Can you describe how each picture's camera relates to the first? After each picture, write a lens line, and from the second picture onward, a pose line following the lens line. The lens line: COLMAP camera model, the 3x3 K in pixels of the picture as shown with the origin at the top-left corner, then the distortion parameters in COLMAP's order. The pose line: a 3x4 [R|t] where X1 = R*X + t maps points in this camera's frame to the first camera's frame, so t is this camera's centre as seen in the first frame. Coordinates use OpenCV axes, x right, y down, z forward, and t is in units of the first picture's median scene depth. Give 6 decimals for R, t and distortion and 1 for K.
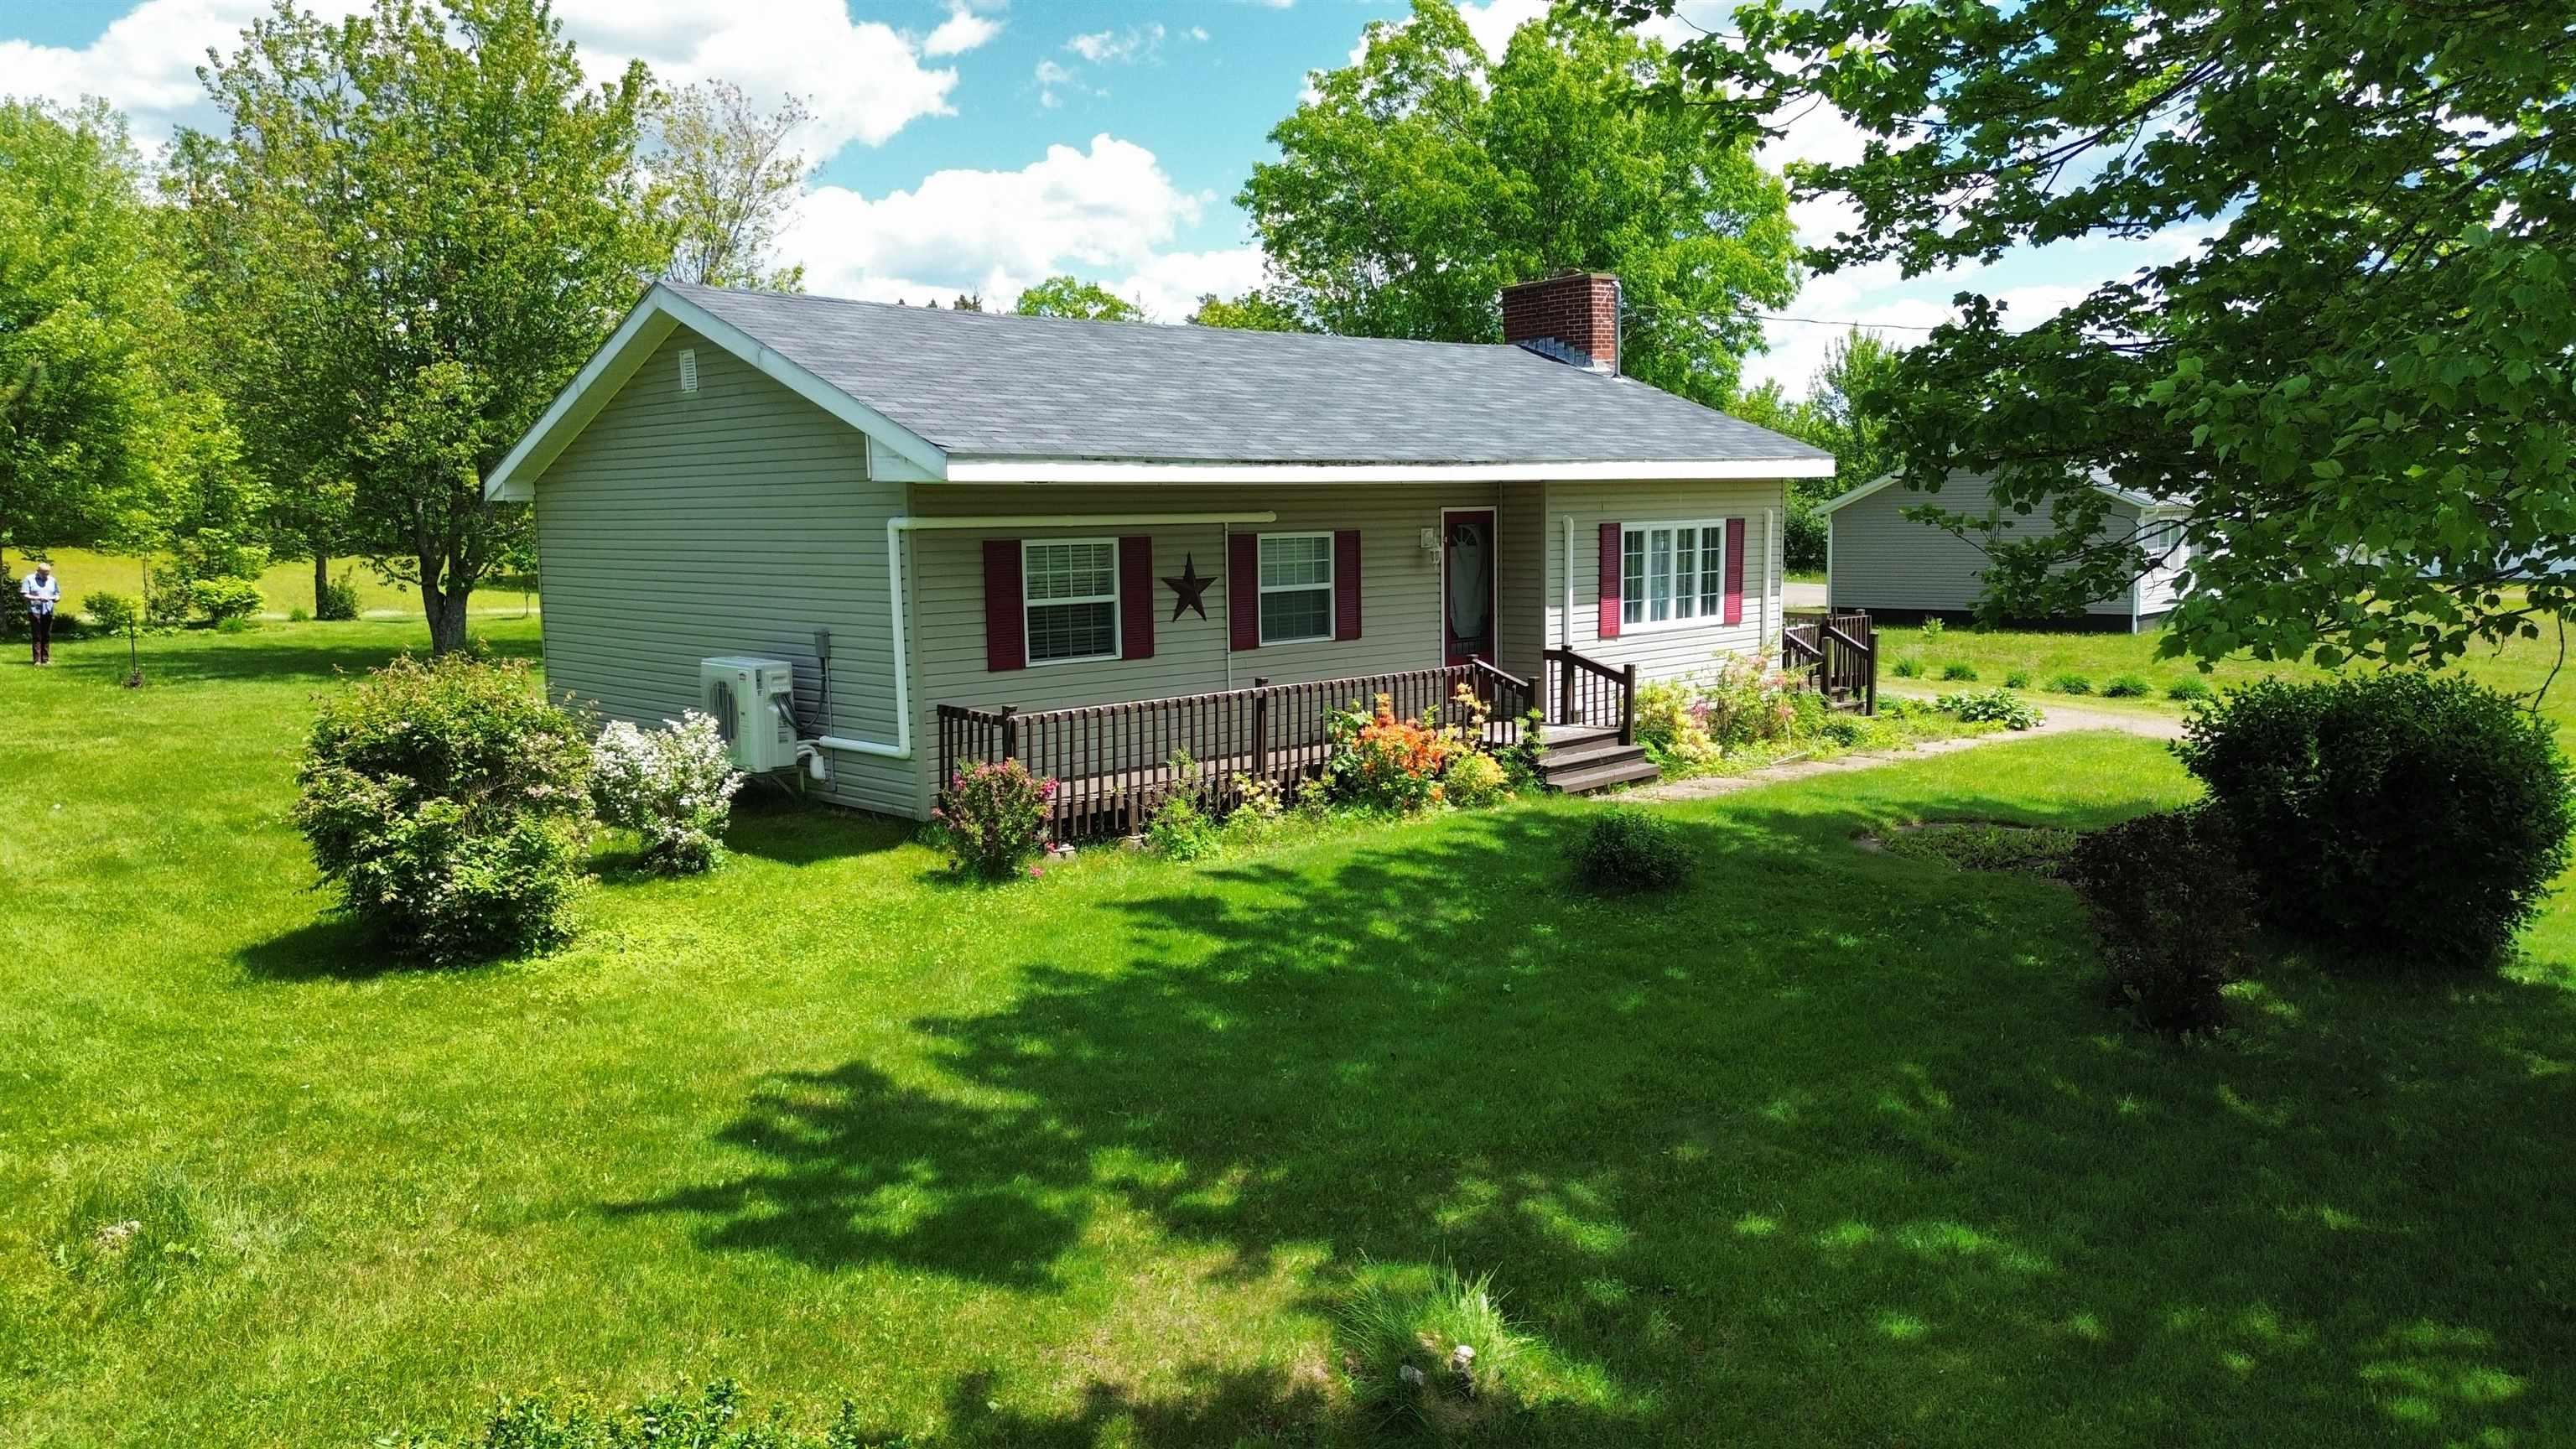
lens RADIAL K [[1813.2, 0, 1292.3], [0, 1813.2, 707.3], [0, 0, 1]] dist [0.004347, -0.003077]
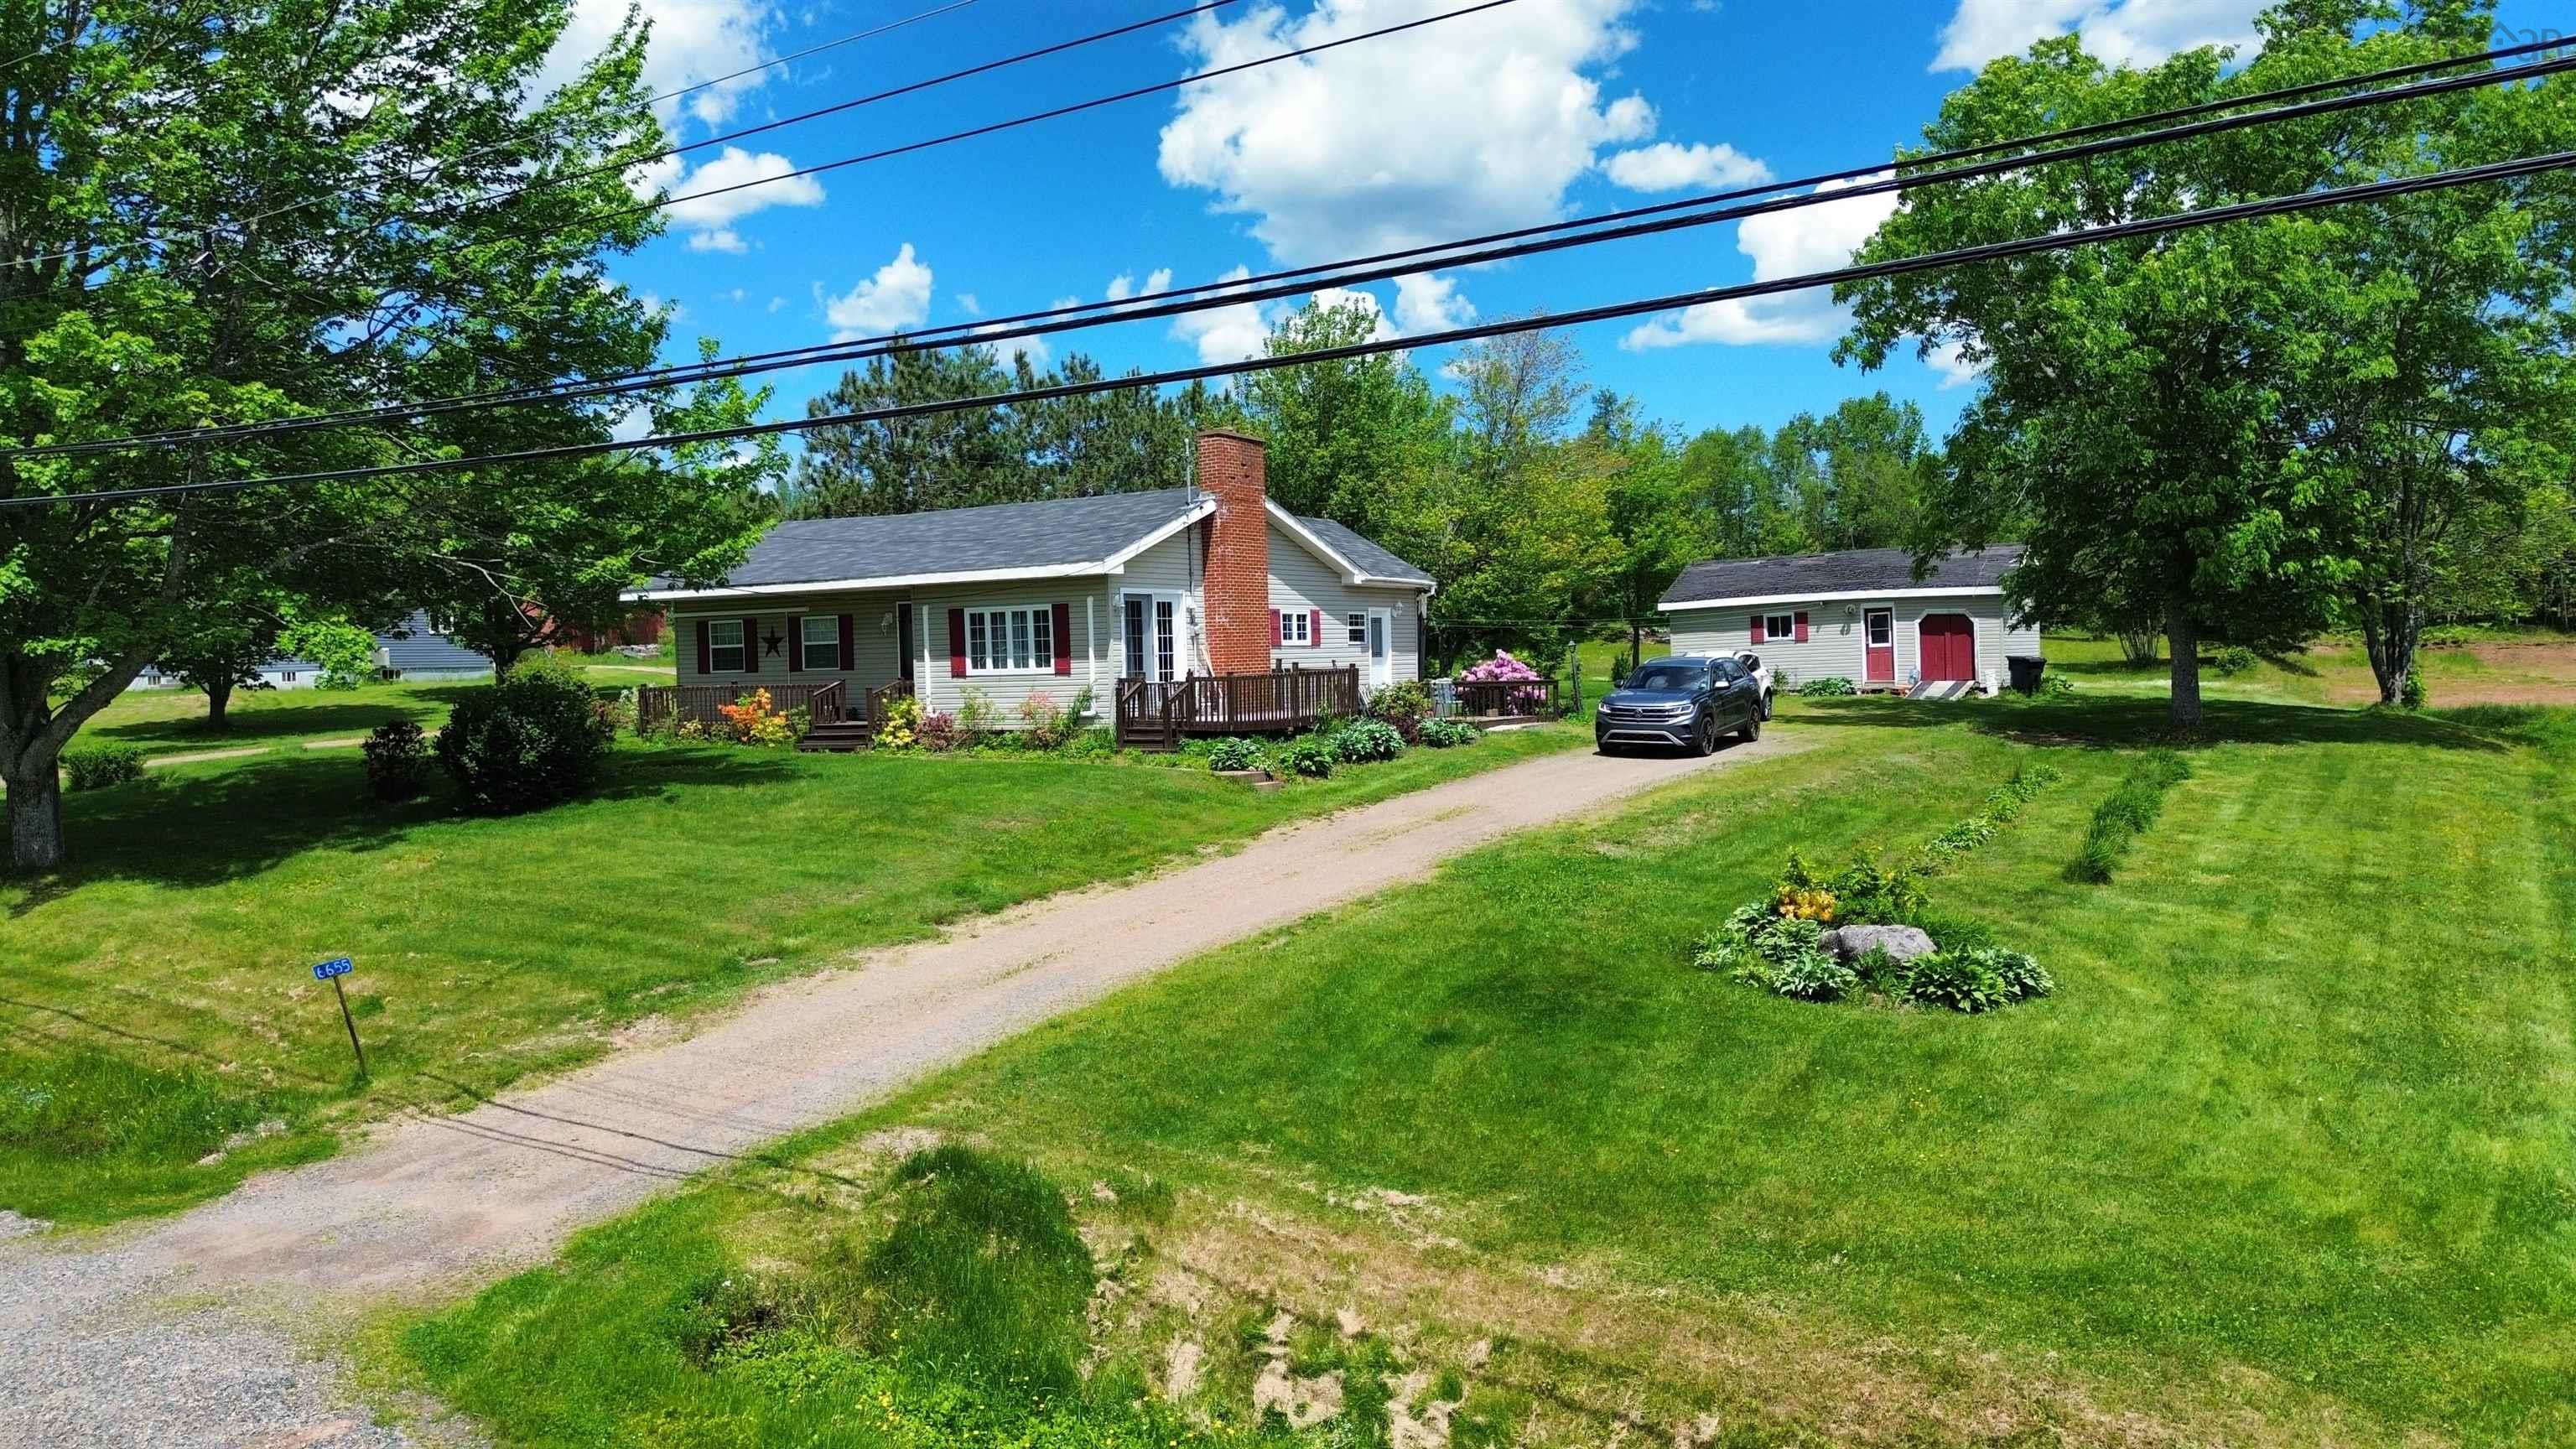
lens RADIAL K [[1813.2, 0, 1292.3], [0, 1813.2, 707.3], [0, 0, 1]] dist [0.004347, -0.003077]
pose [[0.233401, 0.039646, -0.971572, 1.881075], [-0.086548, 0.996050, 0.019854, -0.071000], [0.968521, 0.079453, 0.235910, 0.912091]]
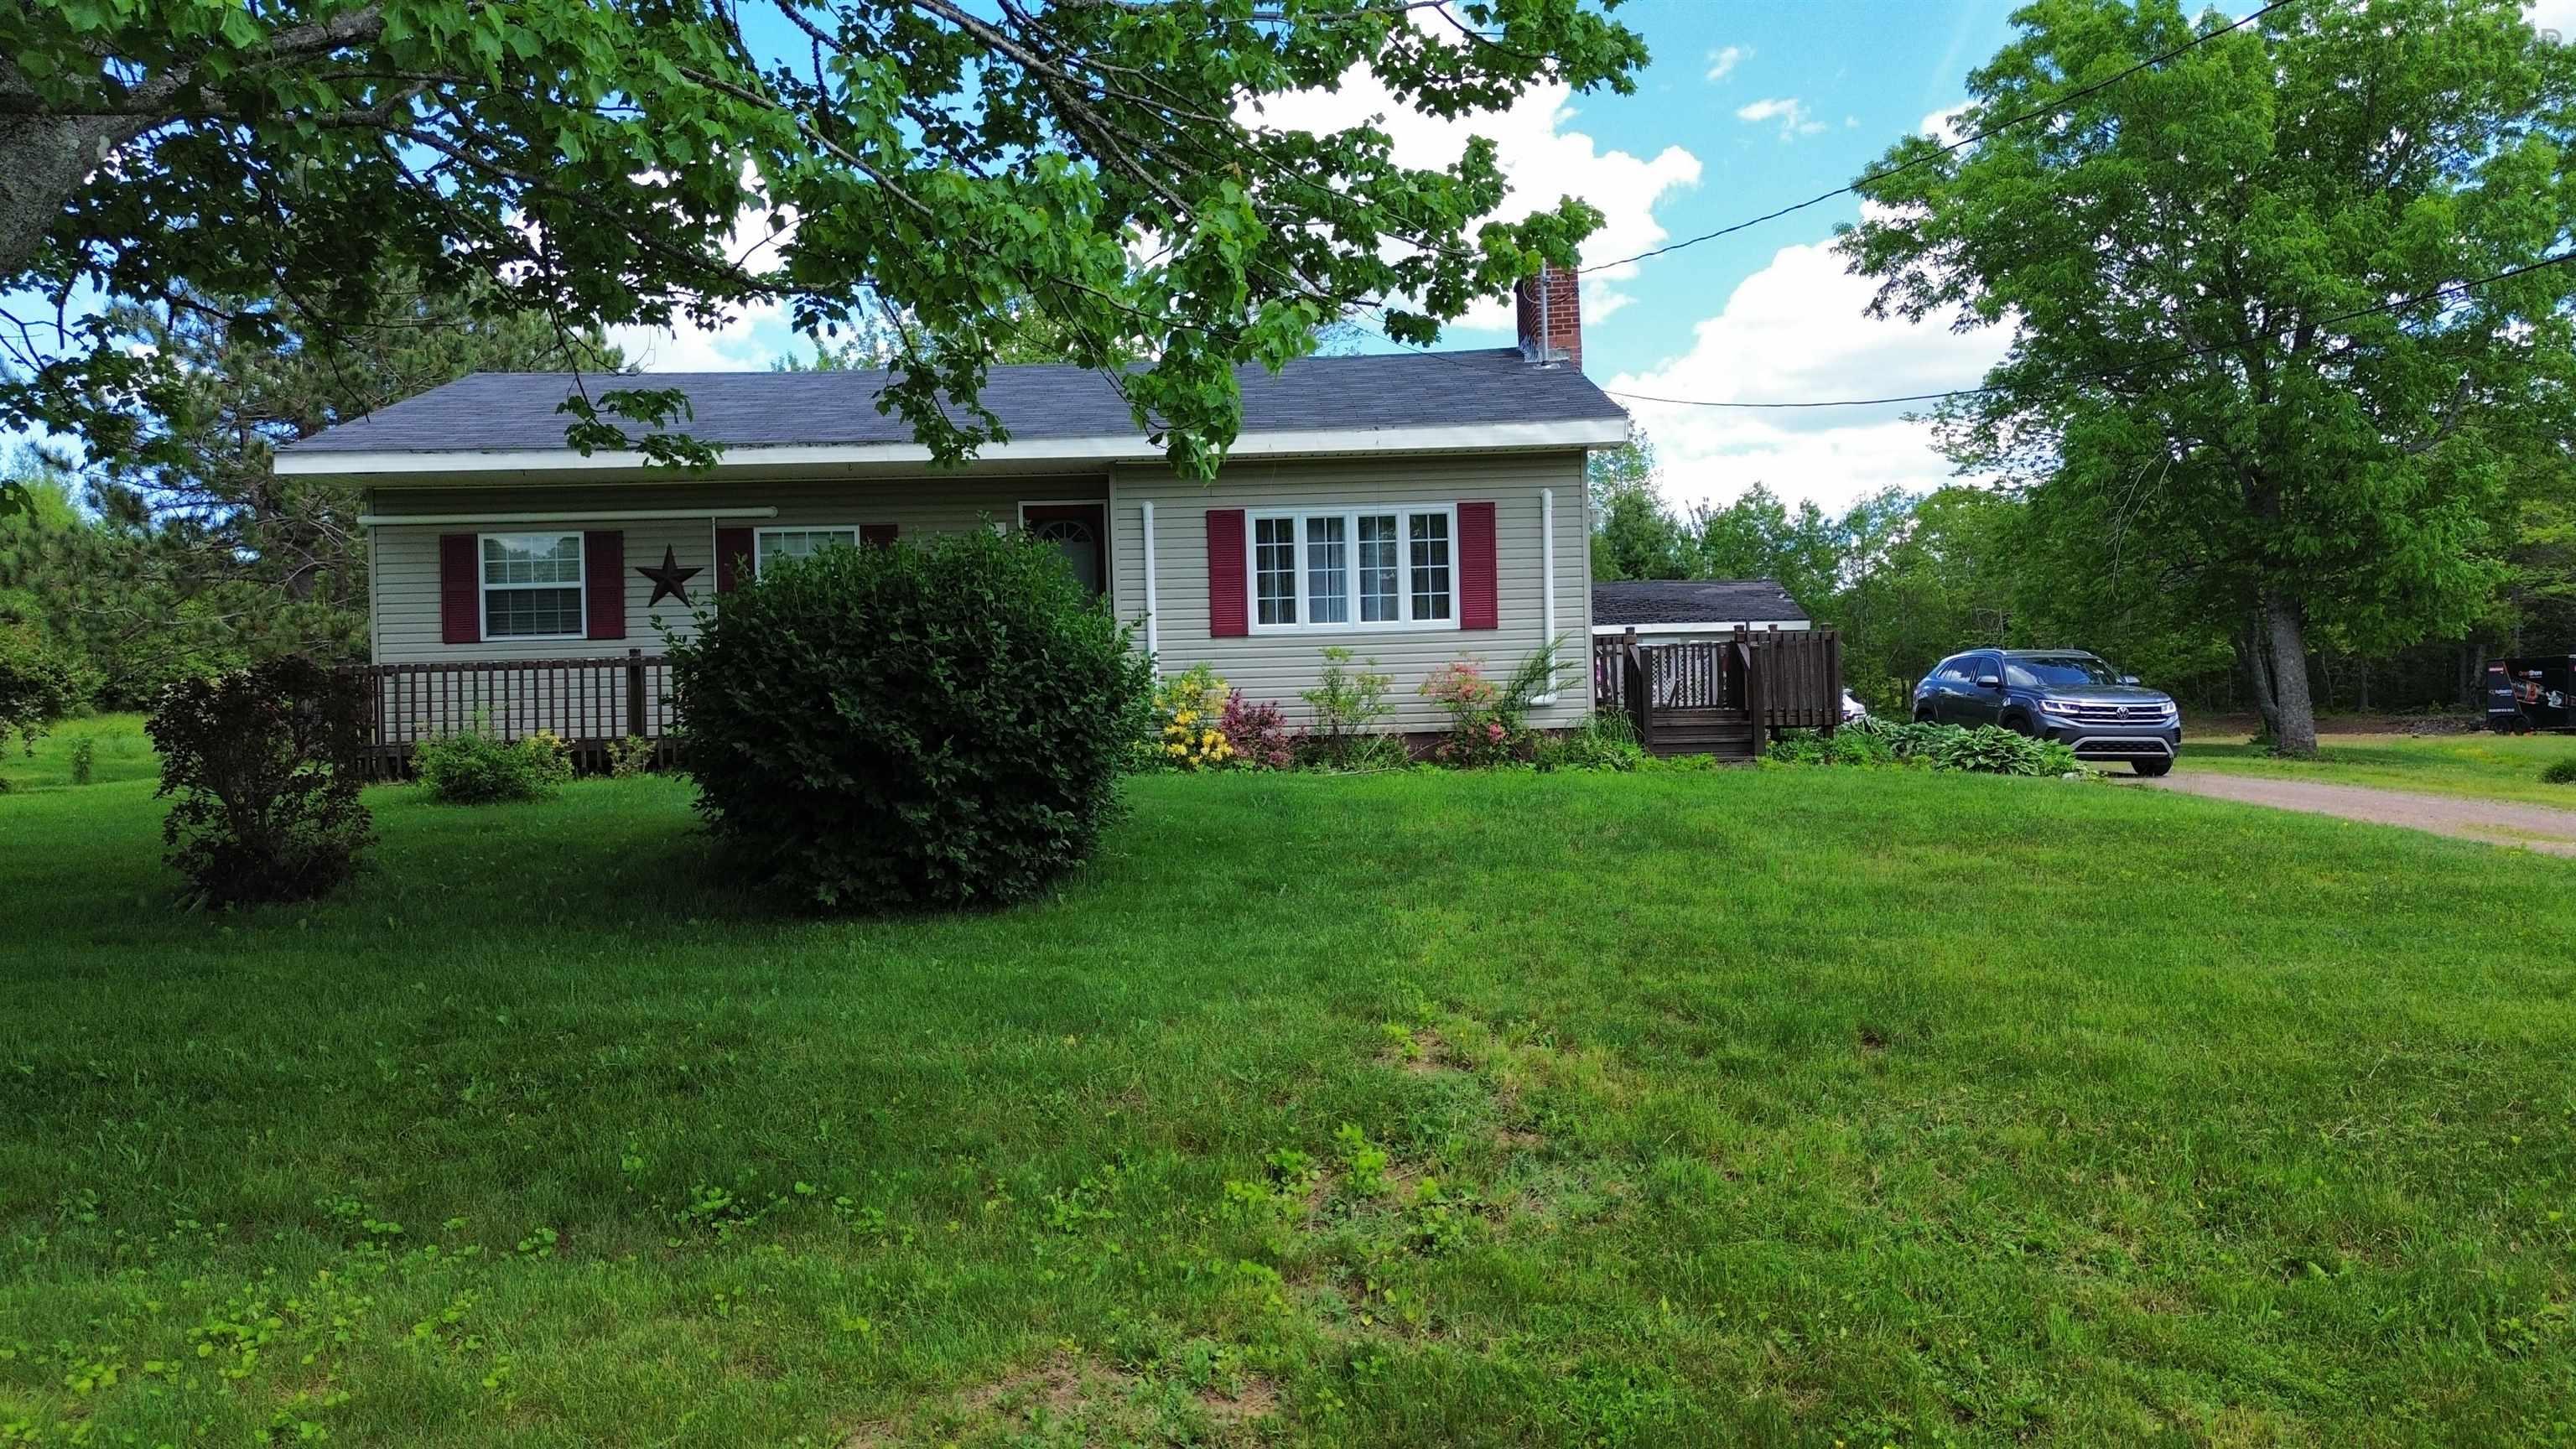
lens RADIAL K [[1813.2, 0, 1292.3], [0, 1813.2, 707.3], [0, 0, 1]] dist [0.004347, -0.003077]
pose [[0.742304, 0.023897, -0.669637, 0.800179], [-0.057541, 0.997946, -0.028172, 0.018667], [0.667588, 0.059444, 0.742154, 0.364668]]
